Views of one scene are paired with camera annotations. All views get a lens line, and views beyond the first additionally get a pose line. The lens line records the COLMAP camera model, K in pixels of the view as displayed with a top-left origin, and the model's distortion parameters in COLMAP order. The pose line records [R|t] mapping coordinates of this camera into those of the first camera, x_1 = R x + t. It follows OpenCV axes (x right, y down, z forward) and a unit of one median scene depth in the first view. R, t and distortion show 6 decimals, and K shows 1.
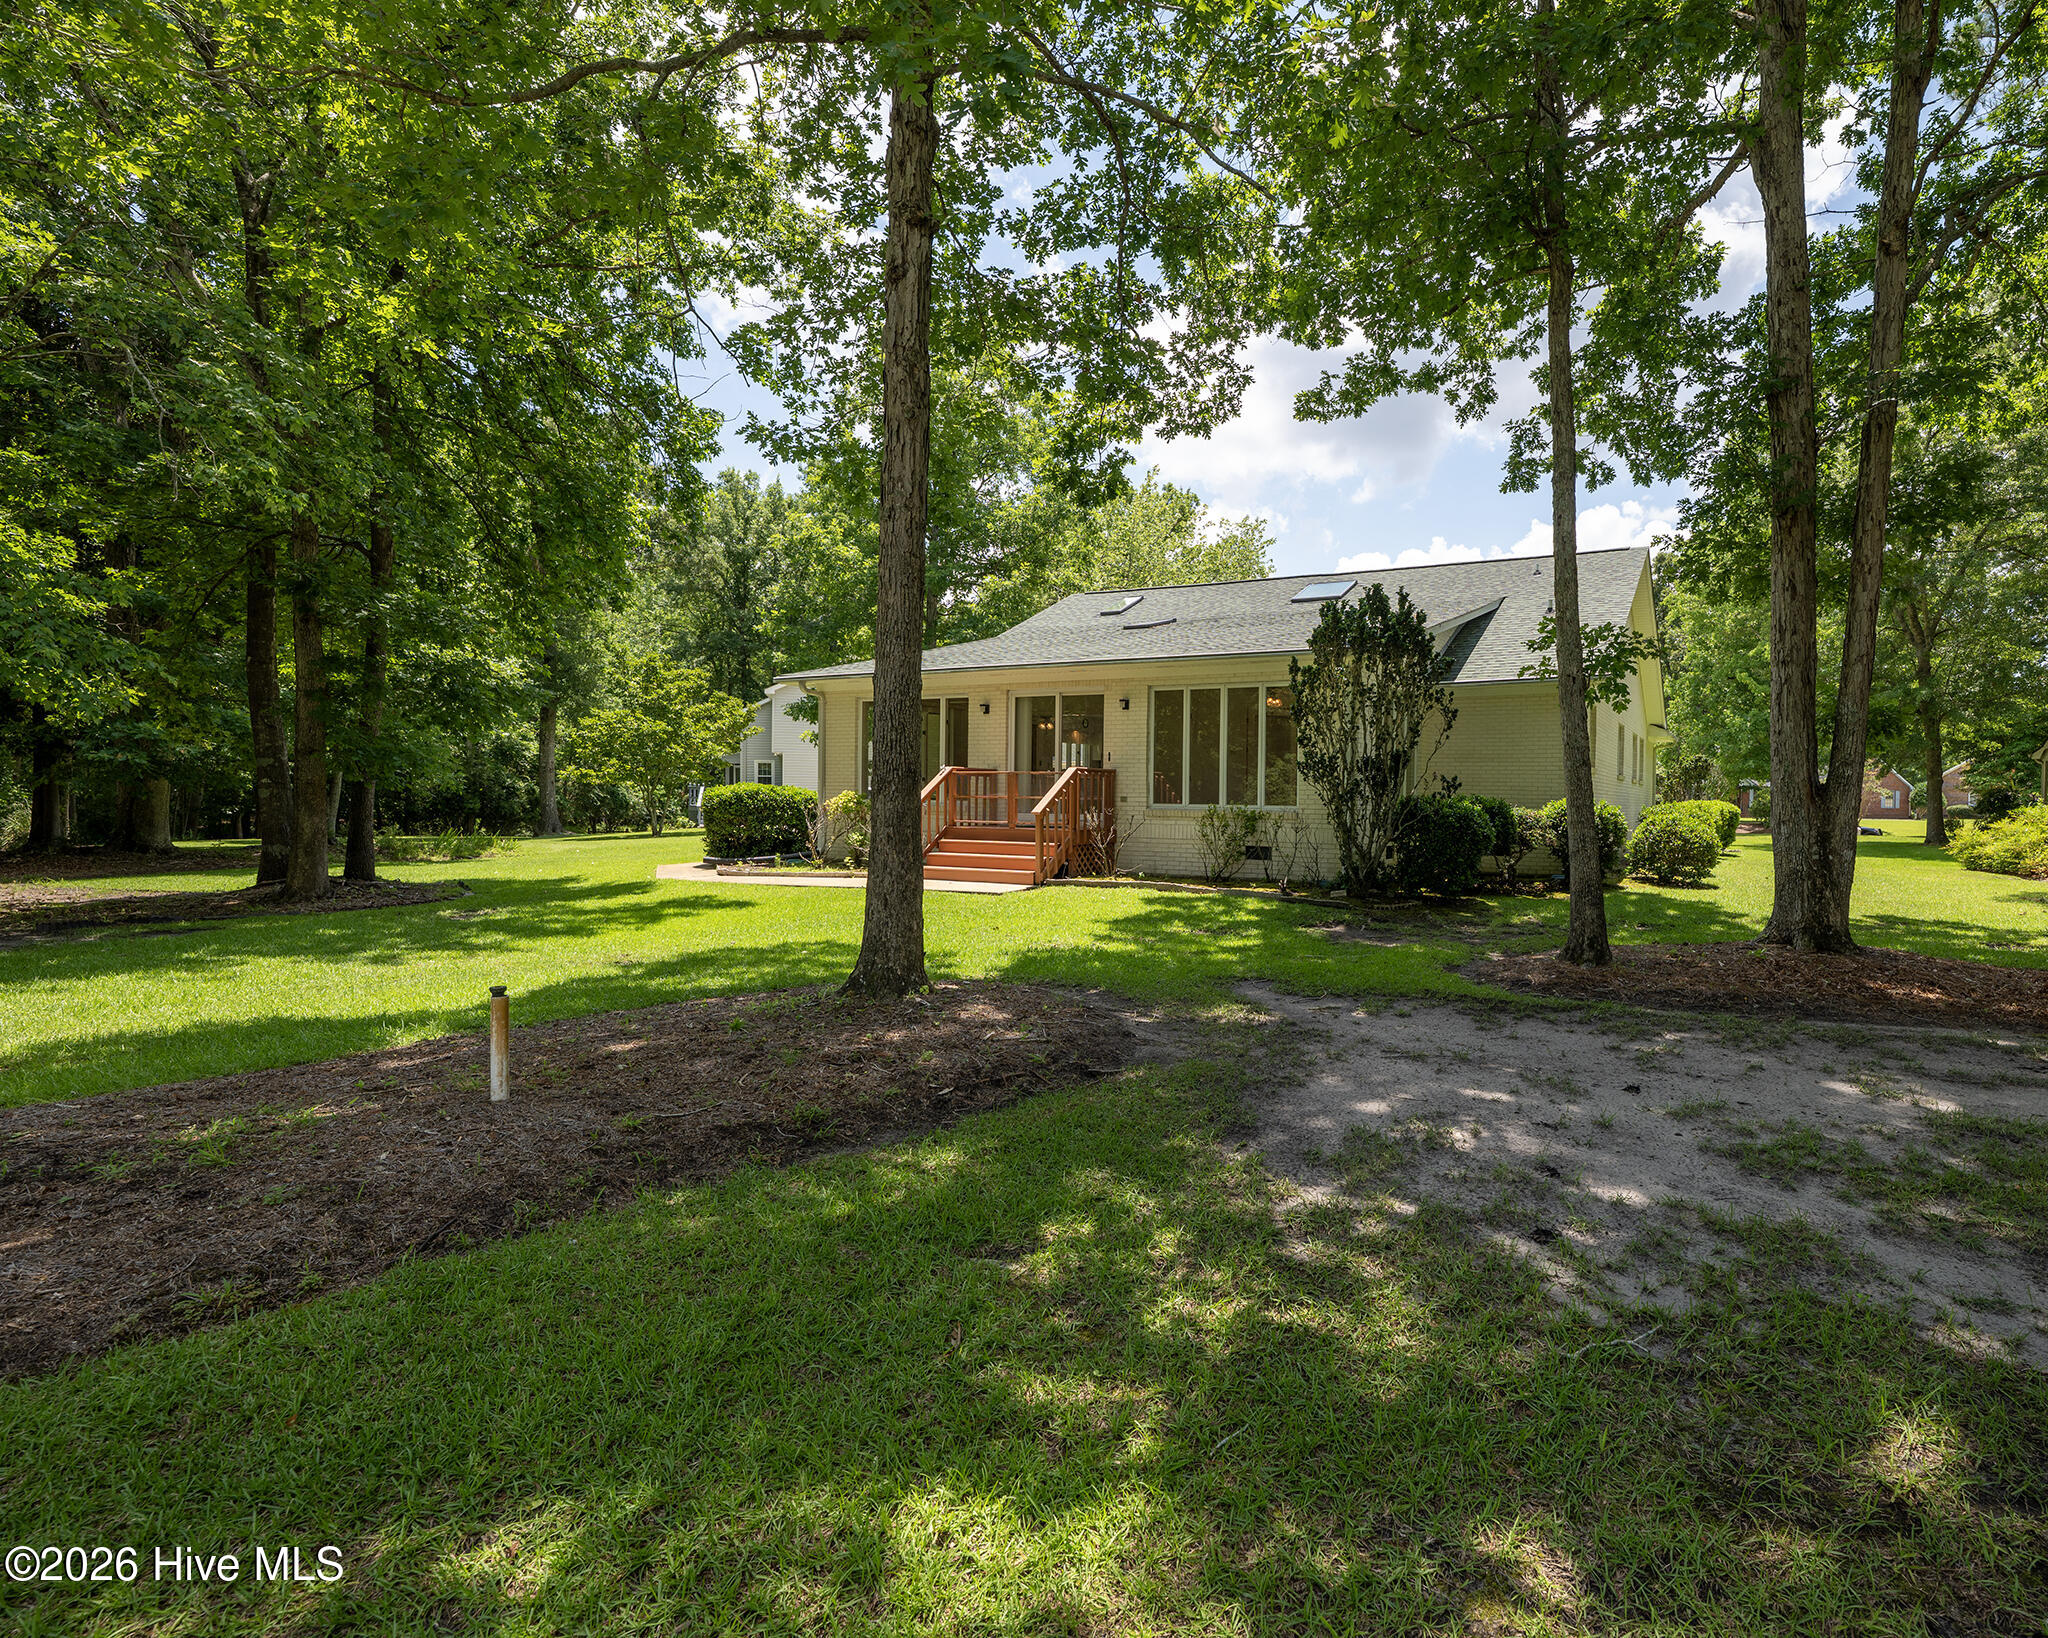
lens RADIAL K [[1074.6, 0, 1140.3], [0, 1074.6, 812.8], [0, 0, 1]] dist [0.057506, 0.000409]
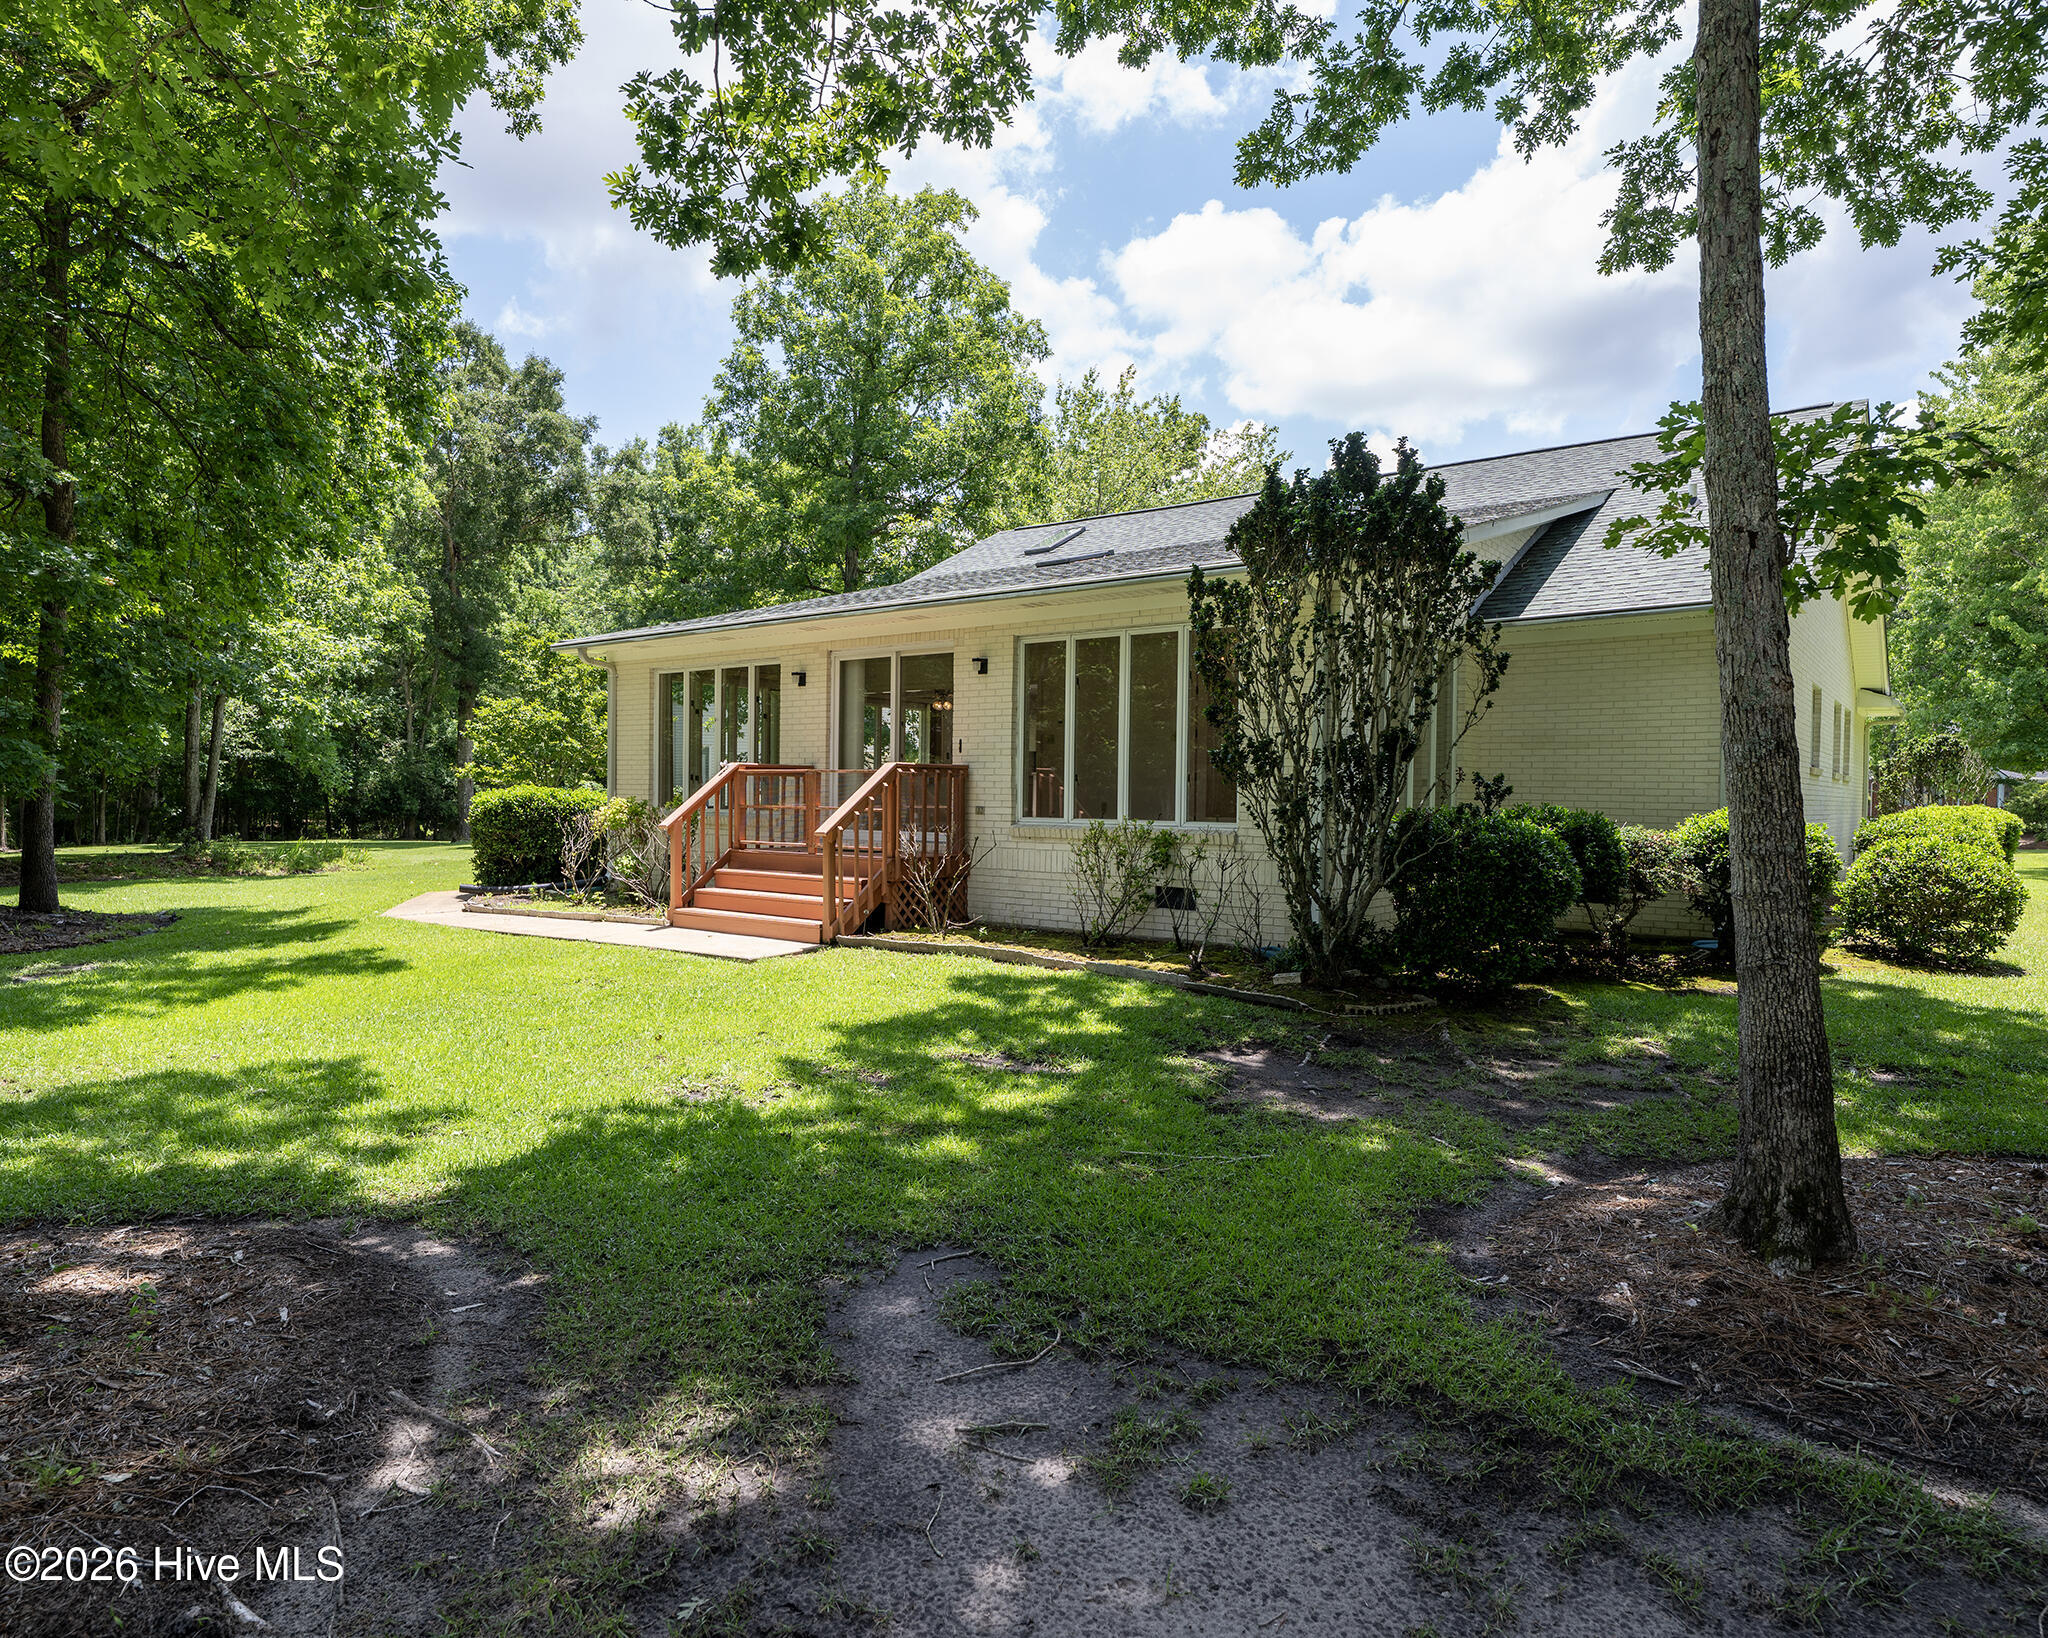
lens RADIAL K [[1093.8, 0, 1024.0], [0, 1093.8, 819.0], [0, 0, 1]] dist [0.049656, -0.018943]
pose [[0.983508, 0.002295, -0.180850, 0.139228], [-0.000063, 0.999924, 0.012345, -0.016284], [0.180864, -0.012130, 0.983433, 0.362142]]
